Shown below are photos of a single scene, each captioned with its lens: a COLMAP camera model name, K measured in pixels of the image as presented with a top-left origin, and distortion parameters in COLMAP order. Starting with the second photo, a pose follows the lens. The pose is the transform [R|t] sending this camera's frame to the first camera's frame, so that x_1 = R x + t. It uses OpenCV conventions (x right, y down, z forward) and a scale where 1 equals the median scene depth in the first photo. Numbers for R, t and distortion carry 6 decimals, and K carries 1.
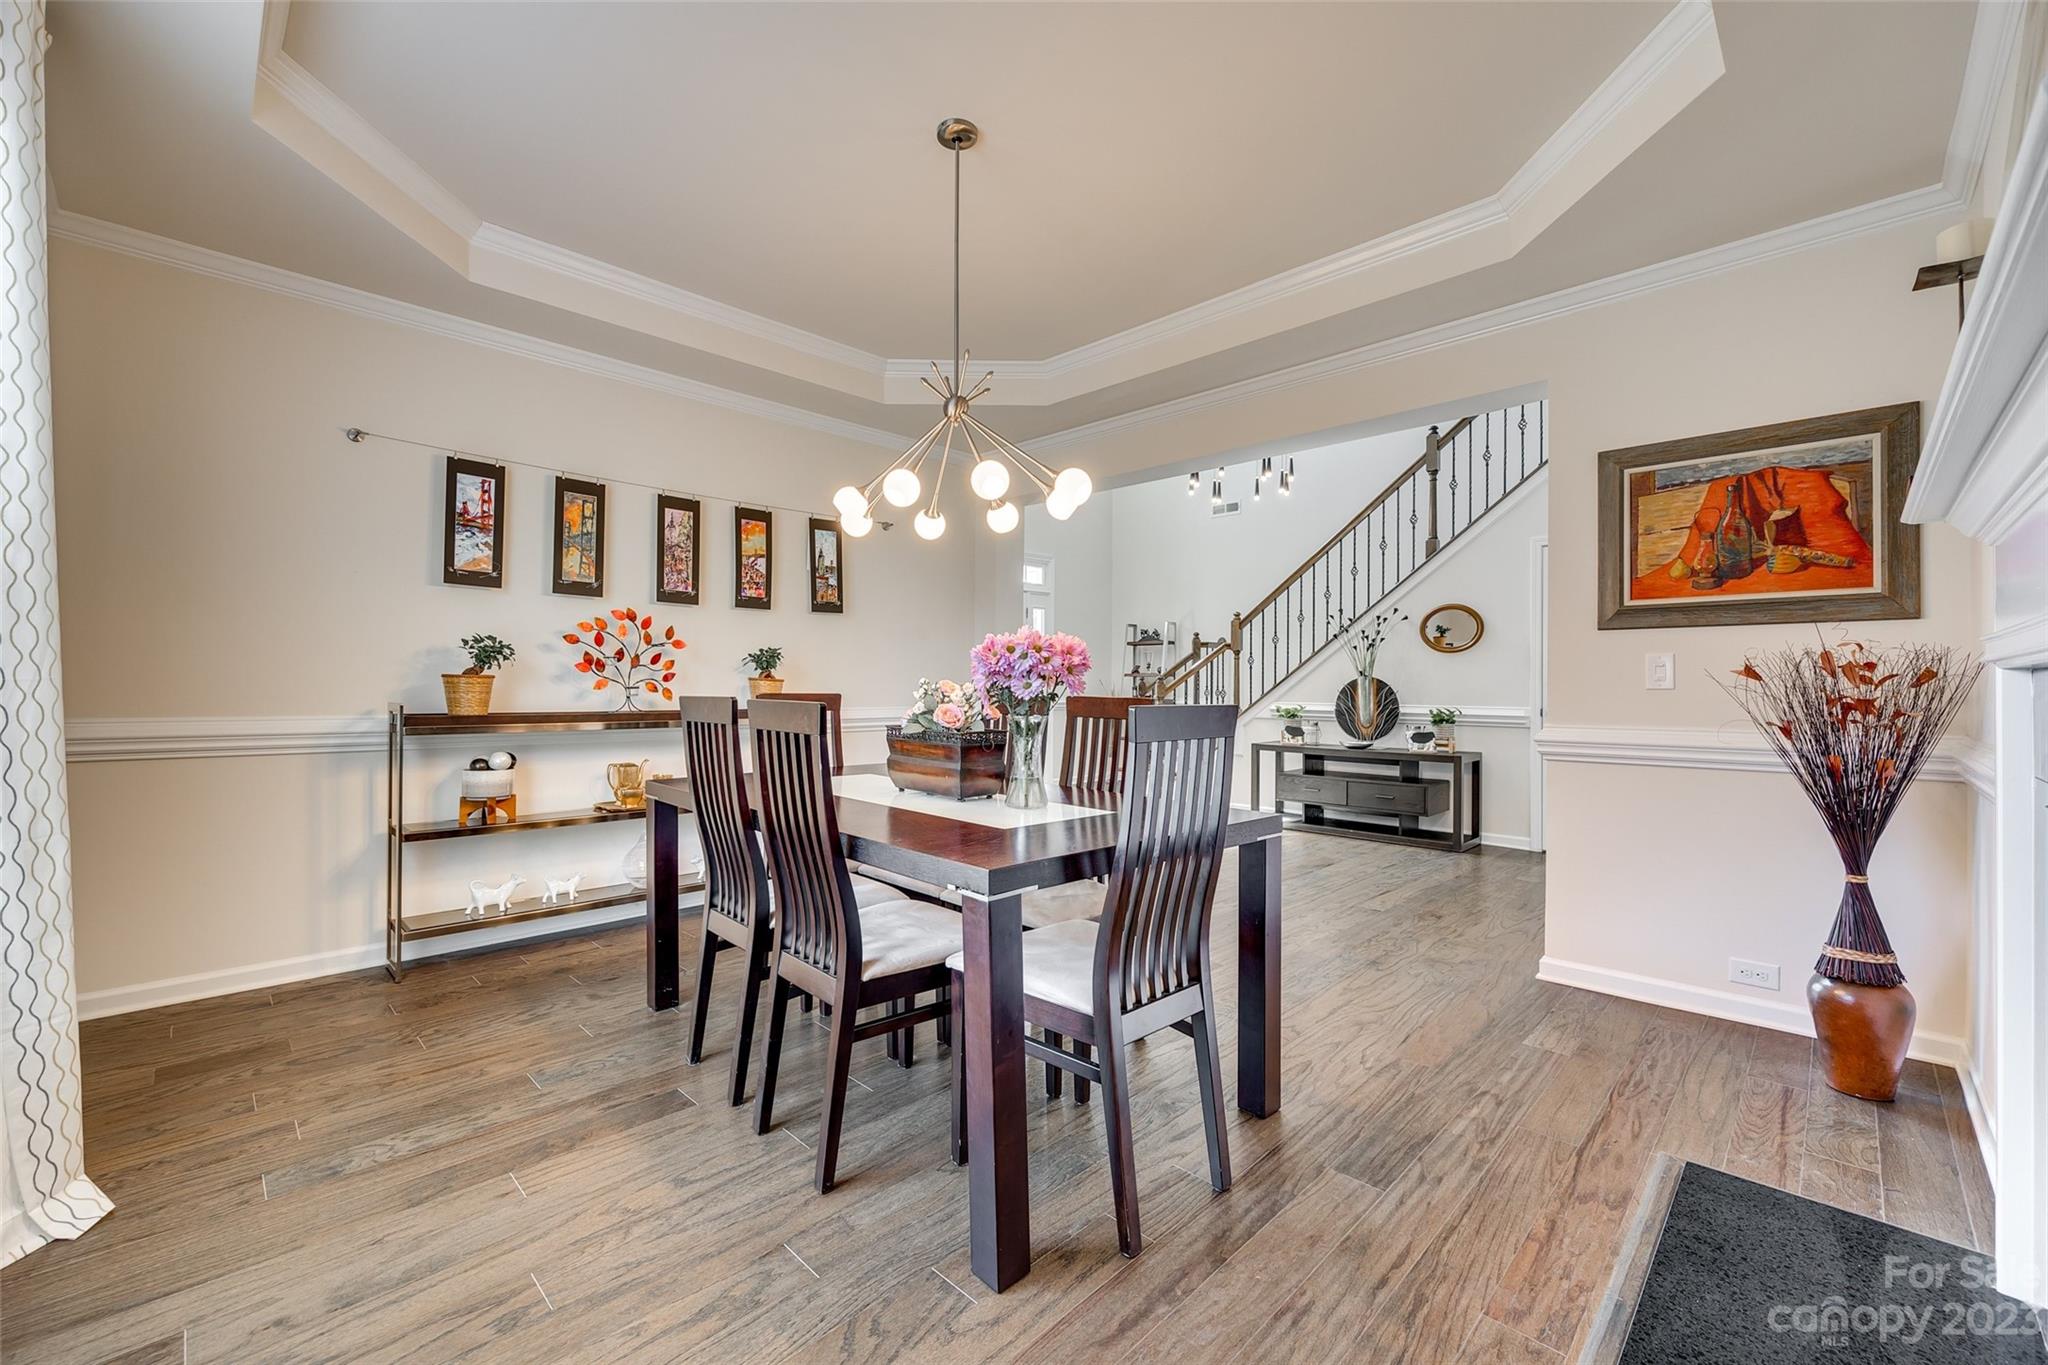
lens RADIAL K [[825.6, 0, 1026.5], [0, 825.6, 685.9], [0, 0, 1]] dist [-0.001682, 0.000003]
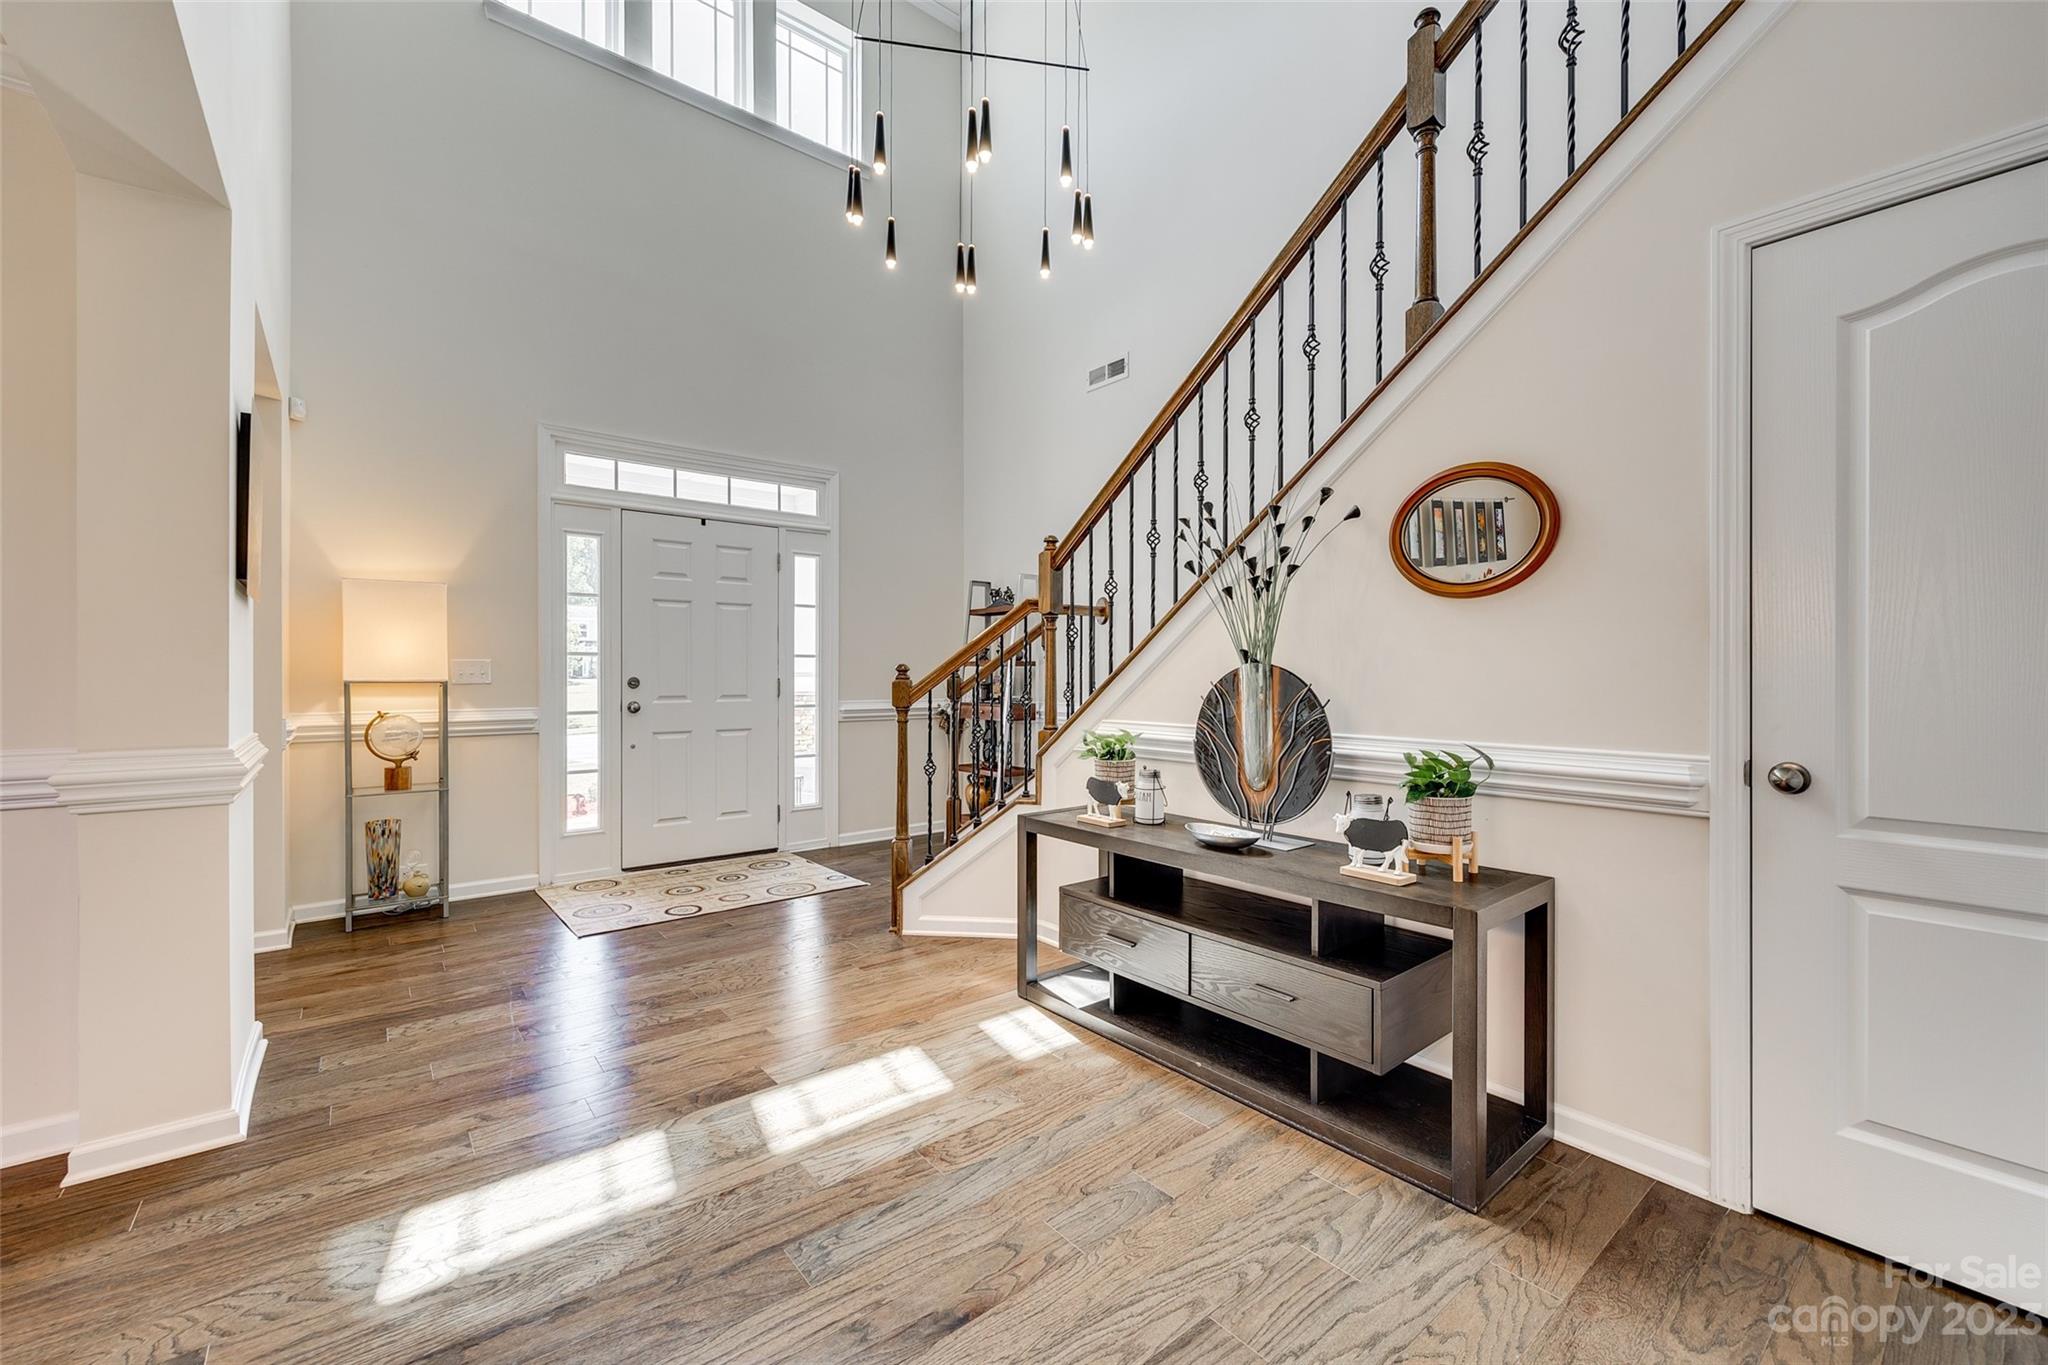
lens RADIAL K [[825.6, 0, 1020.8], [0, 825.6, 684.7], [0, 0, 1]] dist [-0.001682, 0.000003]
pose [[0.996282, -0.005059, -0.086009, 0.332833], [0.006104, 0.999911, 0.011901, -0.005887], [0.085941, -0.012382, 0.996223, 0.591186]]
